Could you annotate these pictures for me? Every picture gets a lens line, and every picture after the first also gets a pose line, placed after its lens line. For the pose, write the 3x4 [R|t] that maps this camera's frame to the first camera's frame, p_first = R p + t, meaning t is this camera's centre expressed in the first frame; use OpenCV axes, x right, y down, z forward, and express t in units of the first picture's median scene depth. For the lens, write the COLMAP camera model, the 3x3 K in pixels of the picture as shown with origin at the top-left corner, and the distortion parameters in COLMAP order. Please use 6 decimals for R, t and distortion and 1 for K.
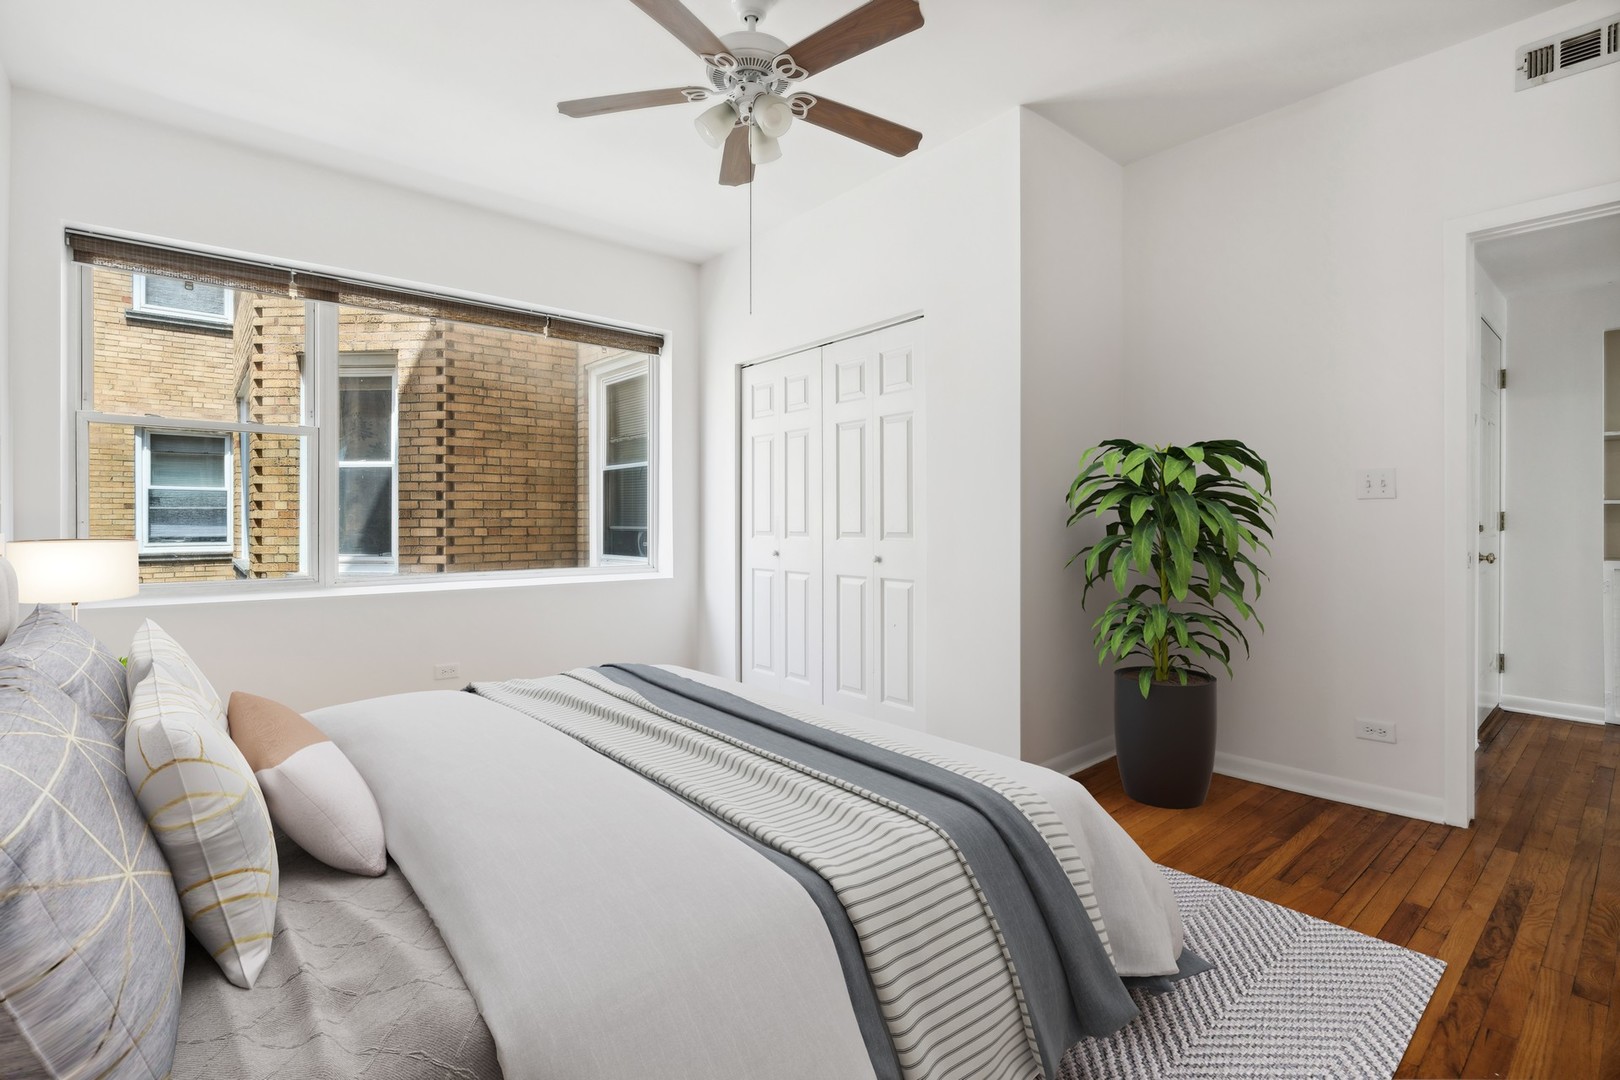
lens RADIAL K [[754.1, 0, 804.0], [0, 754.1, 527.7], [0, 0, 1]] dist [0.004285, -0.000988]
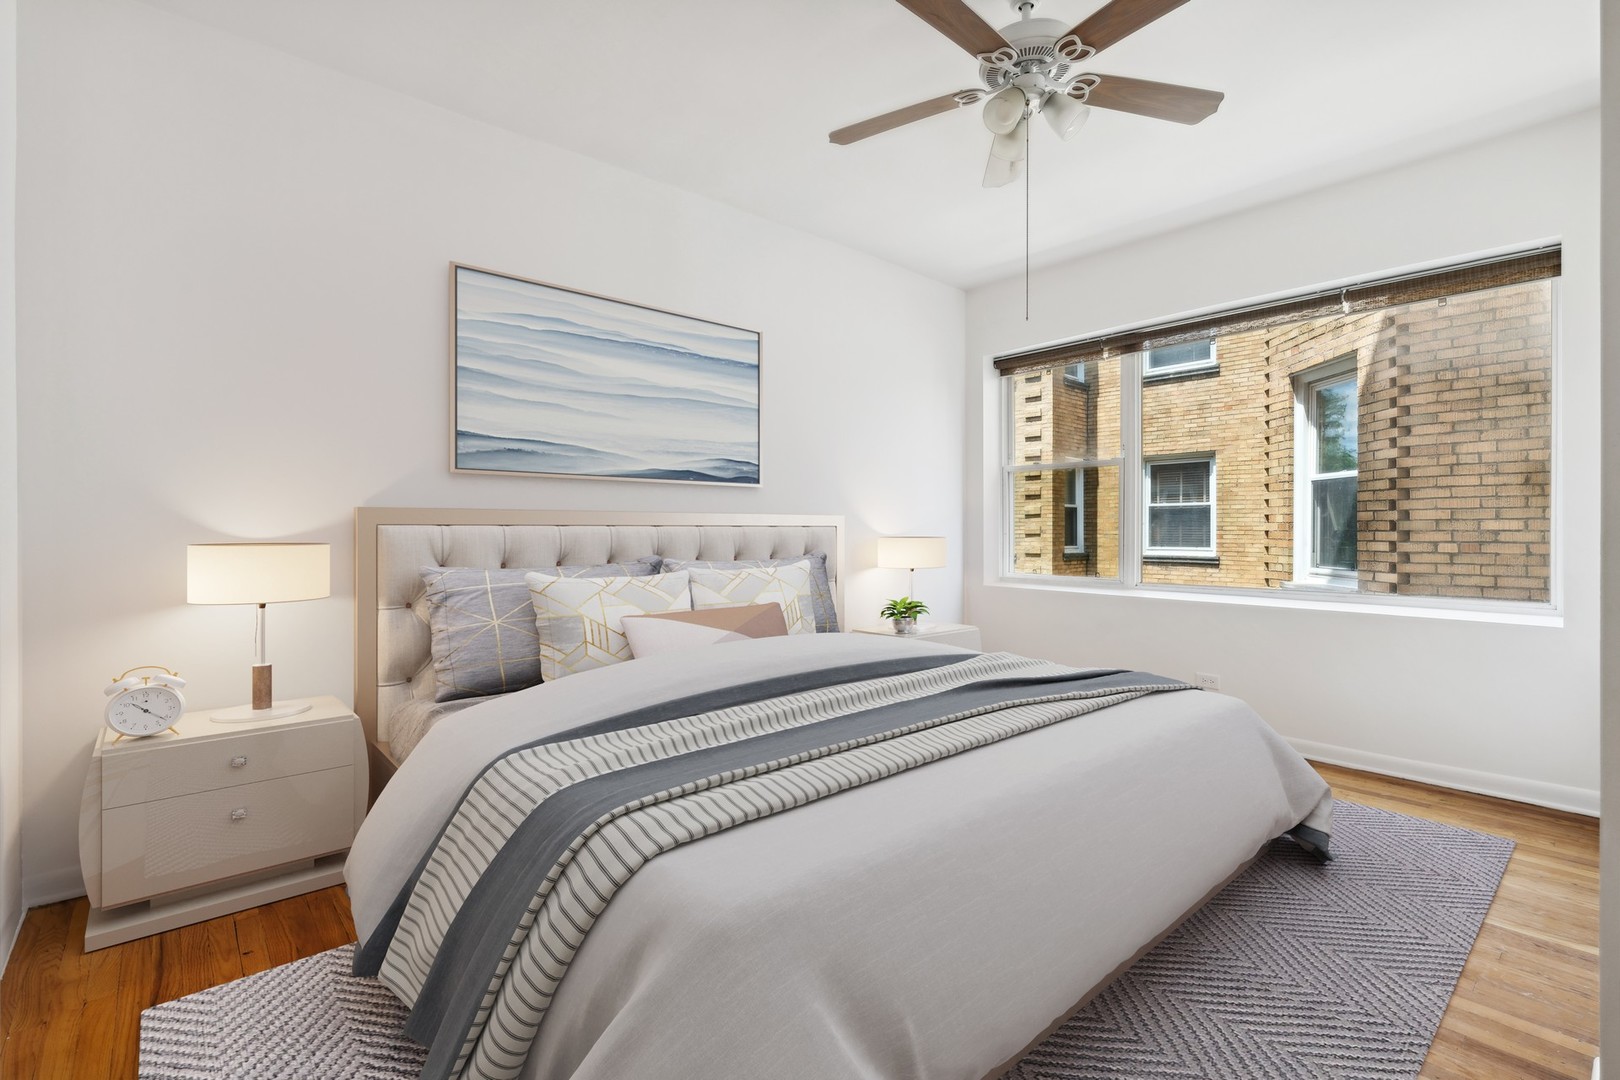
lens RADIAL K [[754.1, 0, 804.8], [0, 754.1, 532.5], [0, 0, 1]] dist [0.004285, -0.000988]
pose [[-0.002824, 0.006160, -0.999977, 0.394004], [-0.016069, 0.999852, 0.006205, -0.005033], [0.999867, 0.016086, -0.002725, 0.321779]]
